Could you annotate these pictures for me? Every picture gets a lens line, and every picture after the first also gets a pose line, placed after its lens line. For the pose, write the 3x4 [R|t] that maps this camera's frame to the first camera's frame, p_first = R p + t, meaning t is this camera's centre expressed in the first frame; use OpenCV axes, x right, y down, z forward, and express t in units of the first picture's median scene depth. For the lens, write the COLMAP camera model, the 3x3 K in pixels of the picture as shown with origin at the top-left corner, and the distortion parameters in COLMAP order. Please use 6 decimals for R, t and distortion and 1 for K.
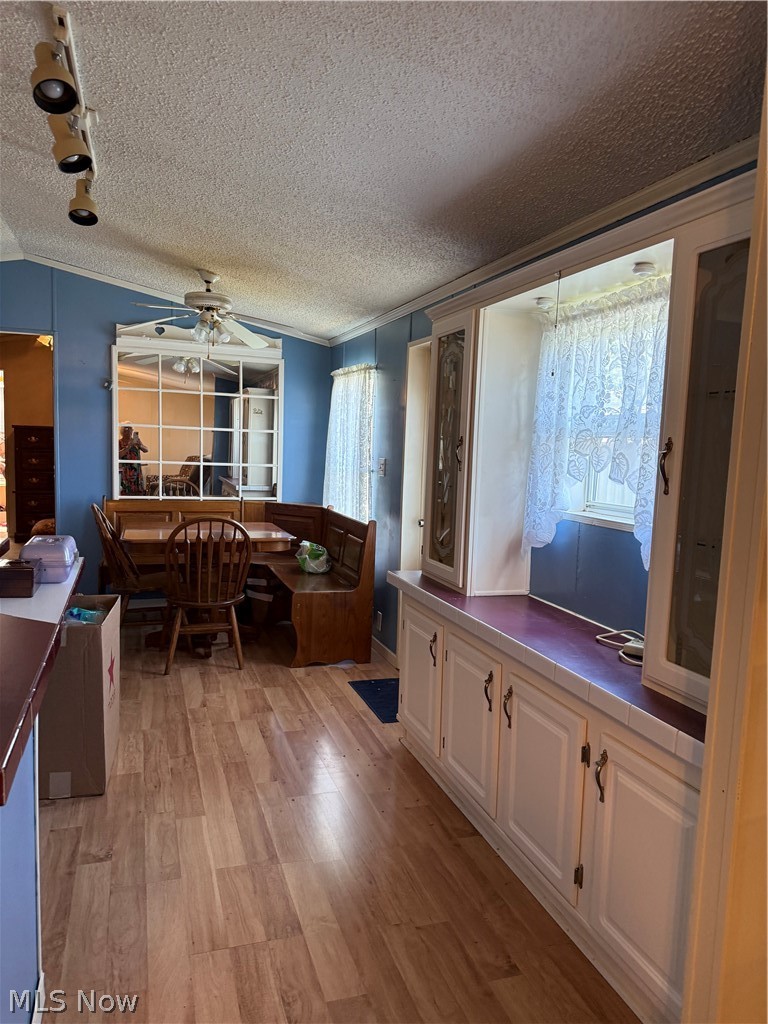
lens RADIAL K [[722.9, 0, 387.1], [0, 722.9, 513.8], [0, 0, 1]] dist [0.040095, -0.047575]
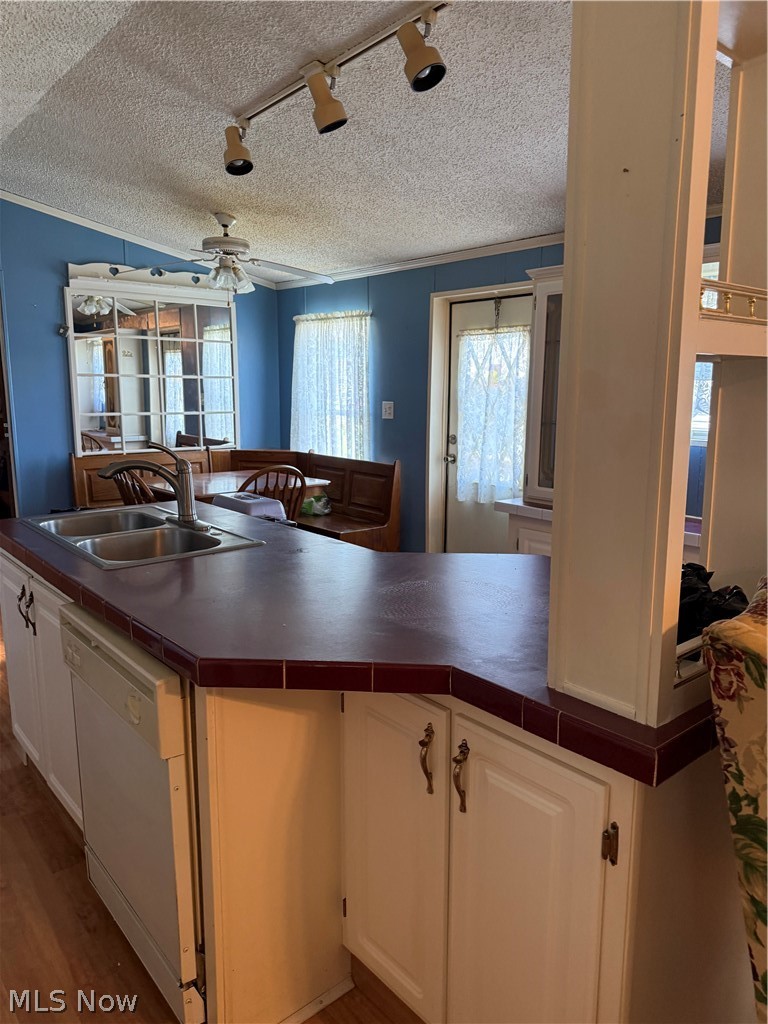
lens RADIAL K [[722.9, 0, 384.8], [0, 722.9, 504.2], [0, 0, 1]] dist [0.040095, -0.047575]
pose [[0.935021, -0.086857, 0.343789, -0.411971], [0.061679, 0.994595, 0.083531, -0.017405], [-0.349186, -0.056899, 0.935324, -0.002324]]
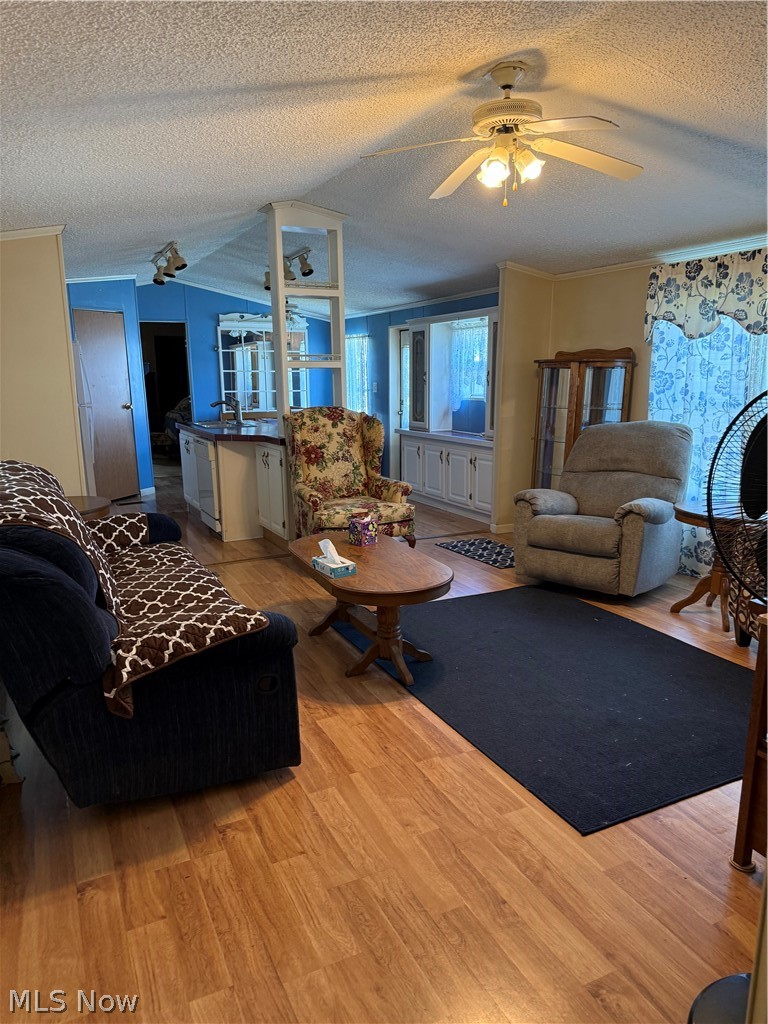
lens RADIAL K [[722.9, 0, 387.2], [0, 722.9, 517.9], [0, 0, 1]] dist [0.040095, -0.047575]
pose [[0.991262, -0.064406, 0.115118, -0.239432], [0.052737, 0.993418, 0.101686, 0.096008], [-0.120909, -0.094727, 0.988133, -1.061168]]
